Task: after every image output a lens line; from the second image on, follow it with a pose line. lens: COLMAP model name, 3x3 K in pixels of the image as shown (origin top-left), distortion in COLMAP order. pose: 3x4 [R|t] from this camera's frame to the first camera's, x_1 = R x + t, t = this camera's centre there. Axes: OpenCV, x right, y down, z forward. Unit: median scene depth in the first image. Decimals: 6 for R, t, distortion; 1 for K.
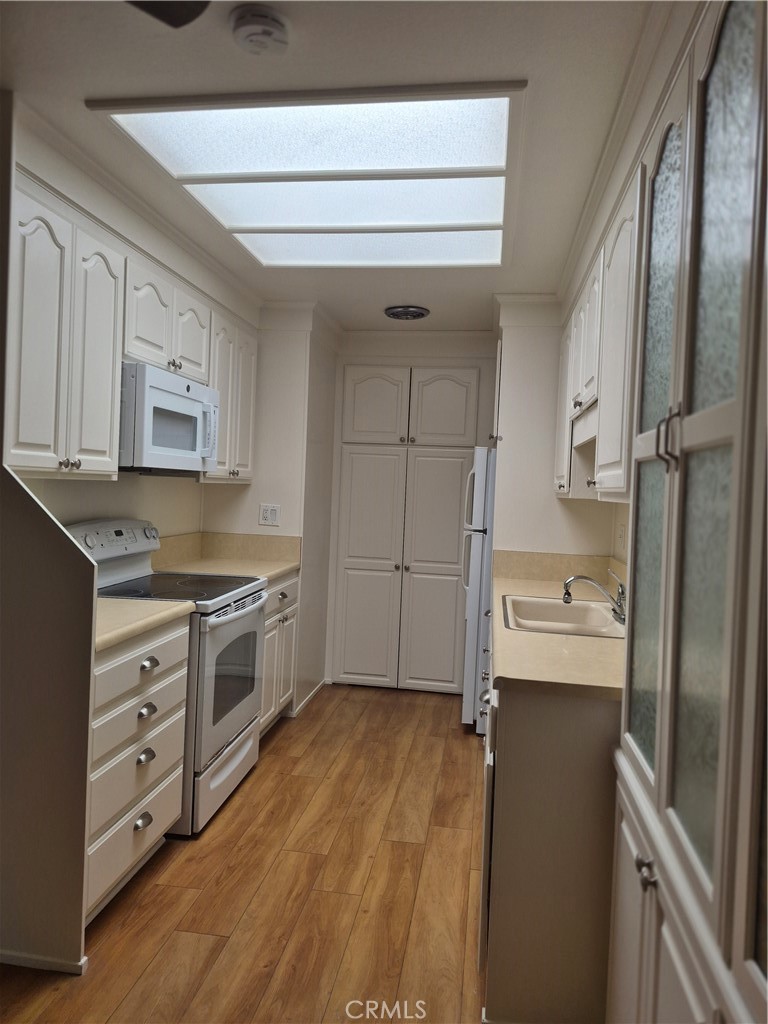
lens RADIAL K [[719.4, 0, 402.0], [0, 719.4, 492.7], [0, 0, 1]] dist [0.061699, -0.067551]
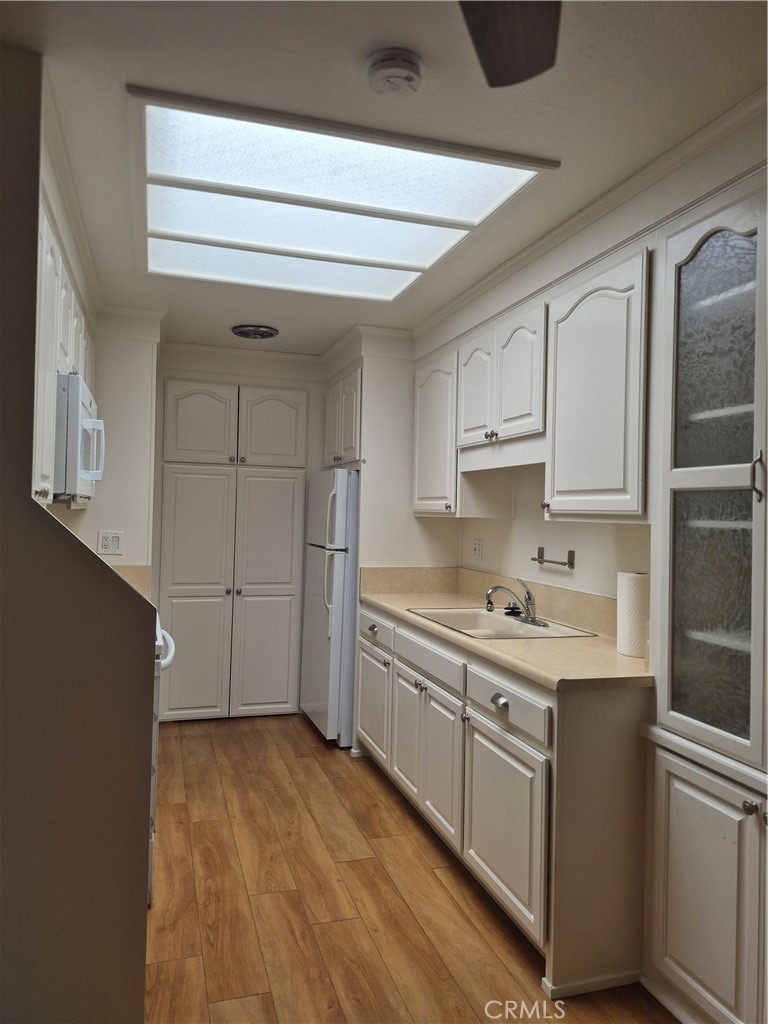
lens RADIAL K [[719.4, 0, 383.5], [0, 719.4, 494.7], [0, 0, 1]] dist [0.061699, -0.067551]
pose [[0.903191, -0.008421, 0.429157, -0.417785], [0.016185, 0.999765, -0.014444, -0.015891], [-0.428934, 0.019992, 0.903114, 0.057942]]
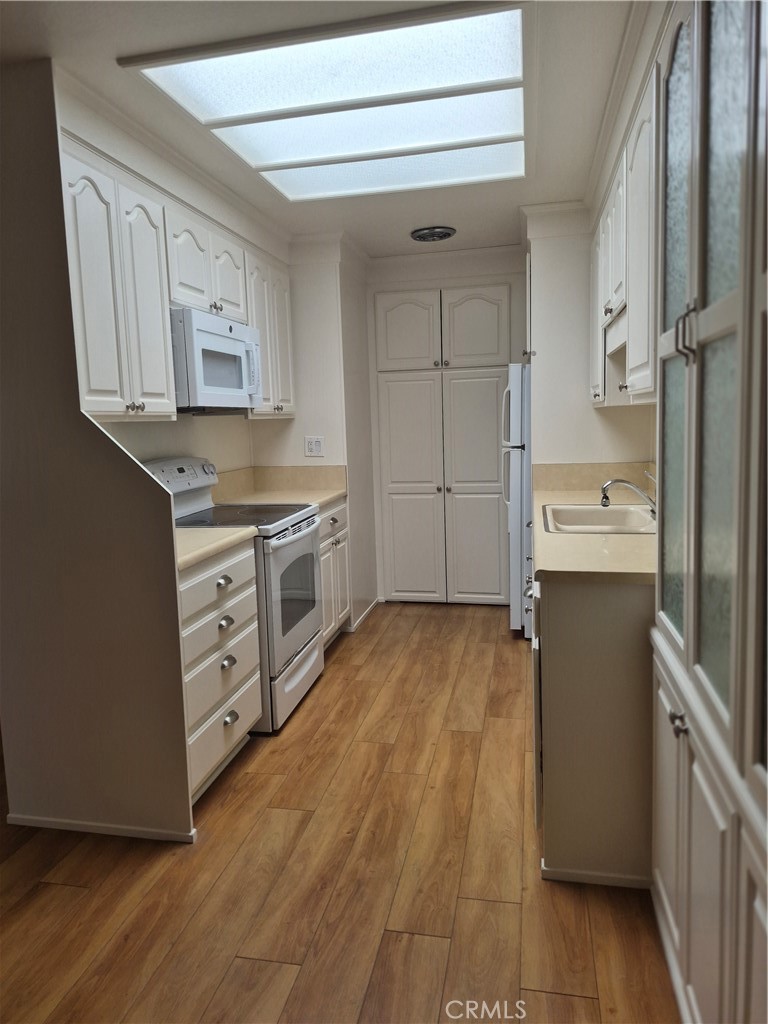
lens RADIAL K [[719.4, 0, 382.8], [0, 719.4, 494.2], [0, 0, 1]] dist [0.061699, -0.067551]
pose [[0.994358, -0.064887, -0.083910, -0.002243], [0.072821, 0.992789, 0.095225, 0.012346], [0.077126, -0.100798, 0.991913, -0.060834]]
